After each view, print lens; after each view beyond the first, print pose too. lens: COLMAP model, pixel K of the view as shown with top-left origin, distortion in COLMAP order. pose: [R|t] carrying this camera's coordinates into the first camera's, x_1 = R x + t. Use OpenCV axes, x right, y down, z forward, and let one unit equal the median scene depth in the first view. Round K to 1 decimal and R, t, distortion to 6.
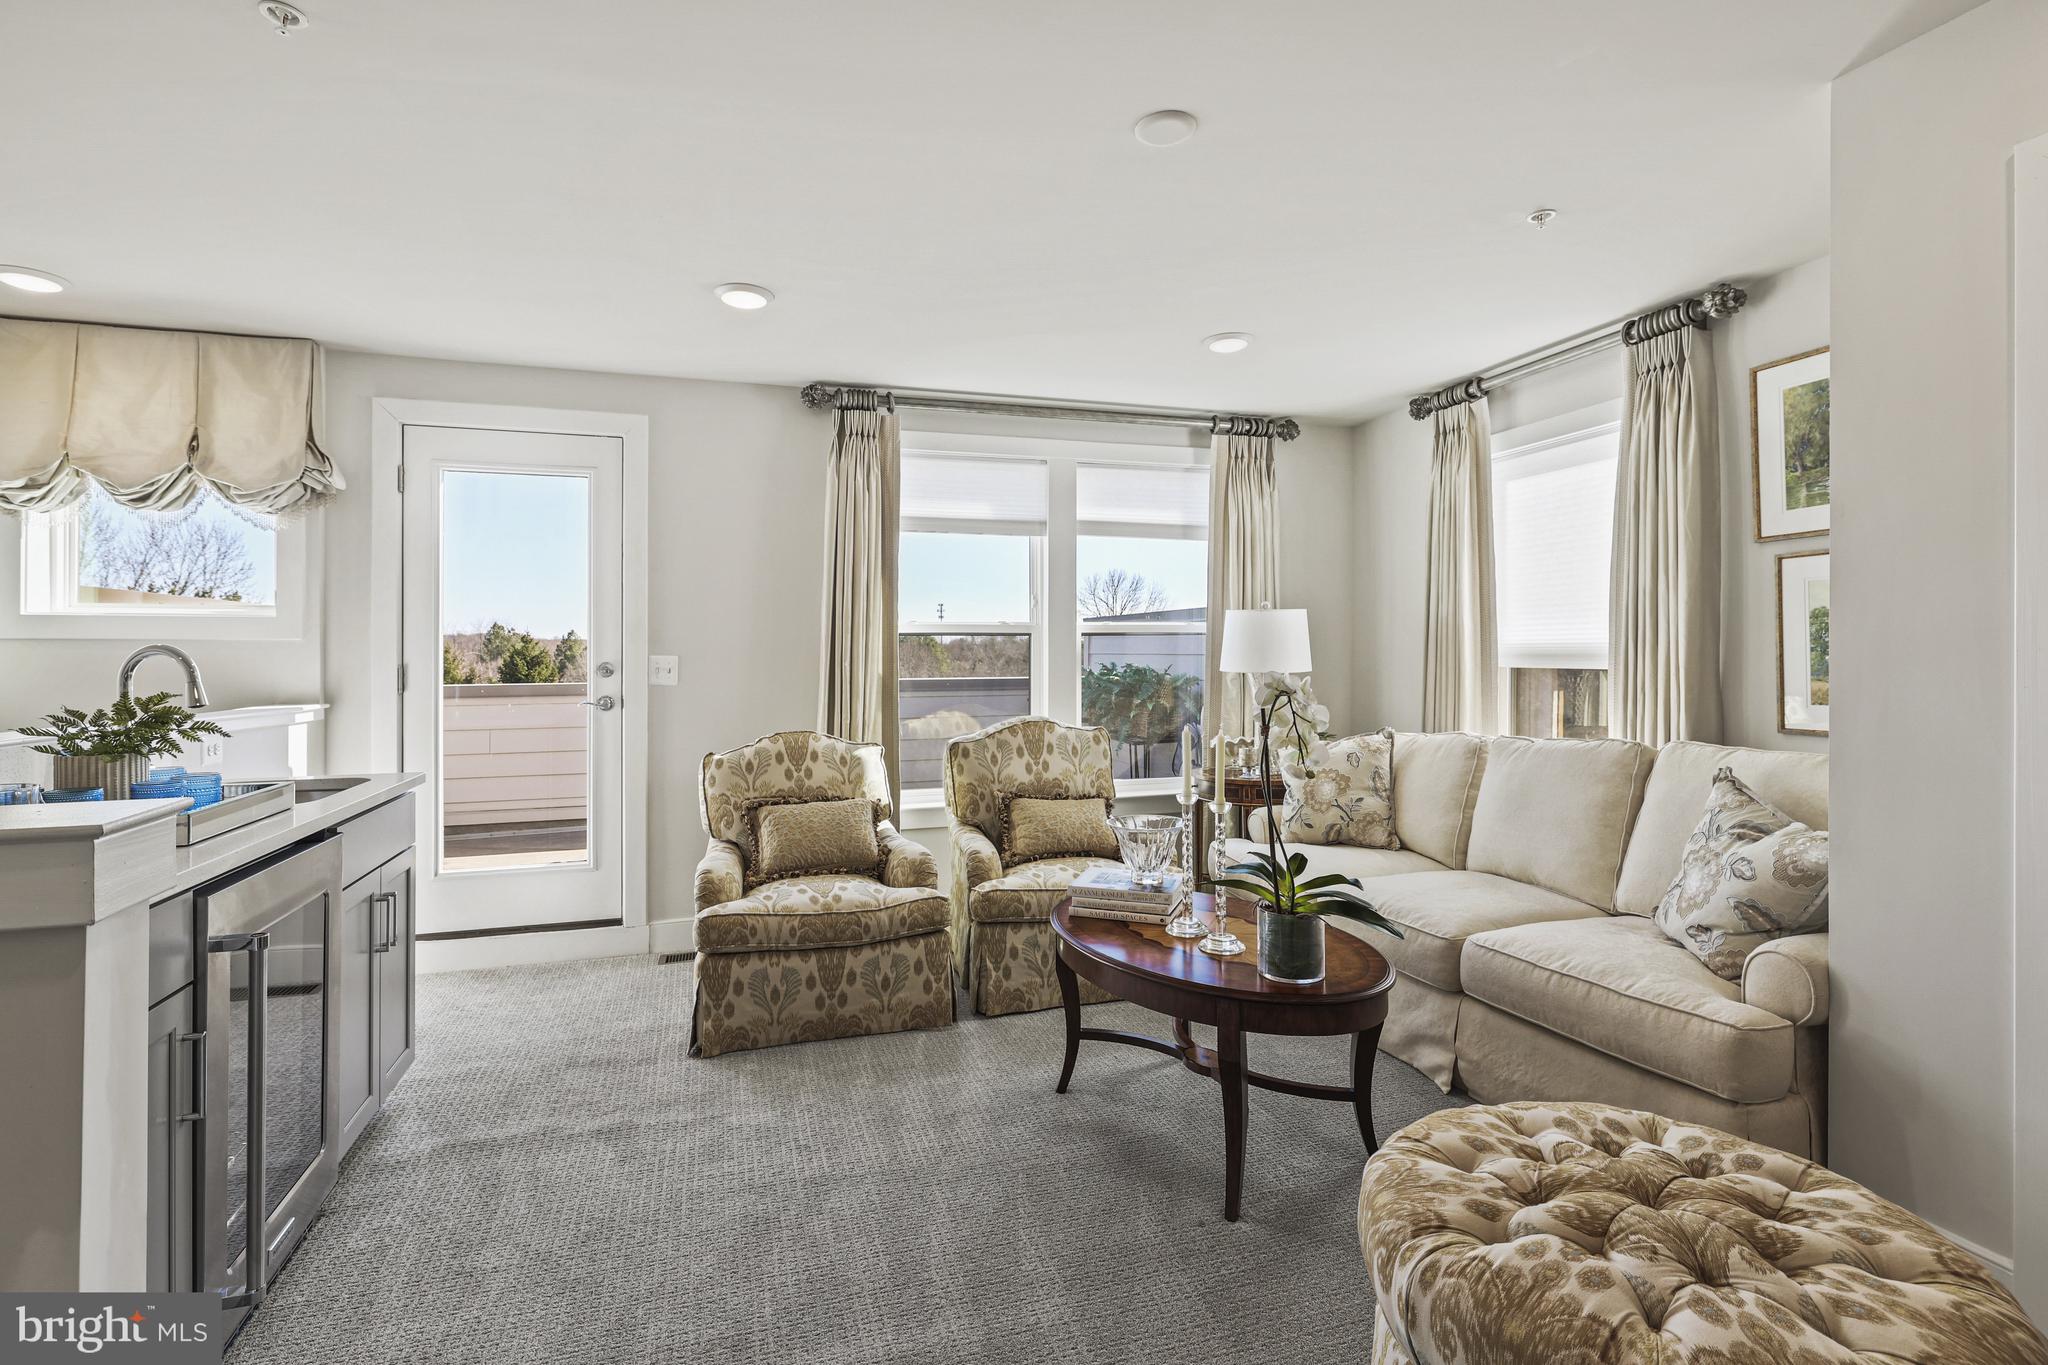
lens RADIAL K [[987.5, 0, 1019.1], [0, 987.5, 665.6], [0, 0, 1]] dist [-0.001972, -0.000143]
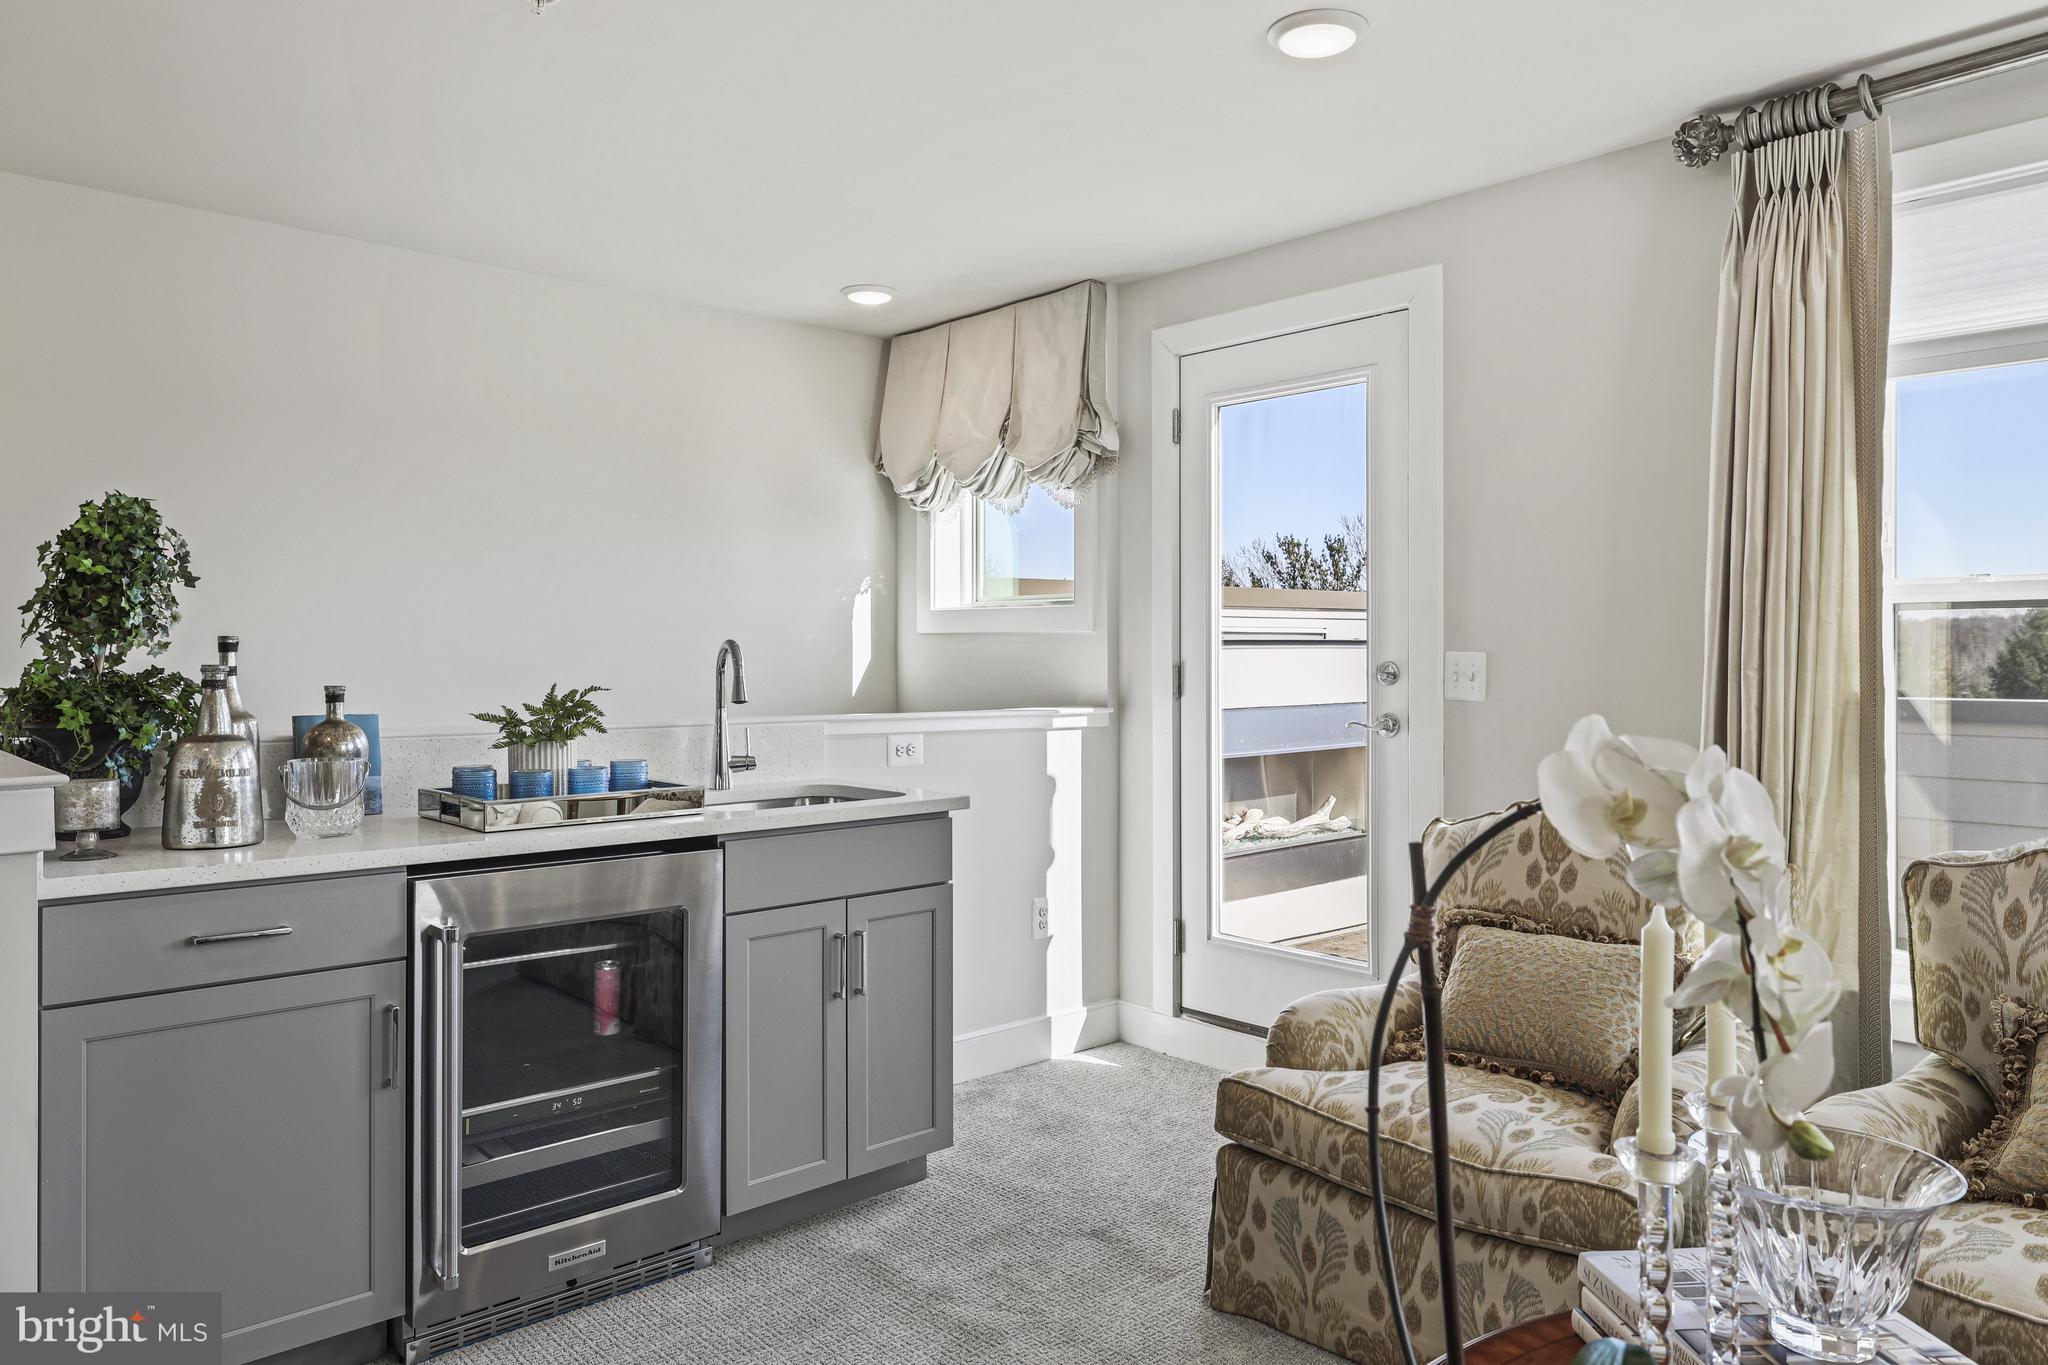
lens RADIAL K [[1406.0, 0, 1022.8], [0, 1406.0, 662.2], [0, 0, 1]] dist [0.005015, -0.002337]
pose [[0.396583, 0.011000, -0.917933, 0.389543], [-0.011038, 0.999913, 0.007214, -0.008510], [0.917932, 0.007272, 0.396670, 0.483722]]
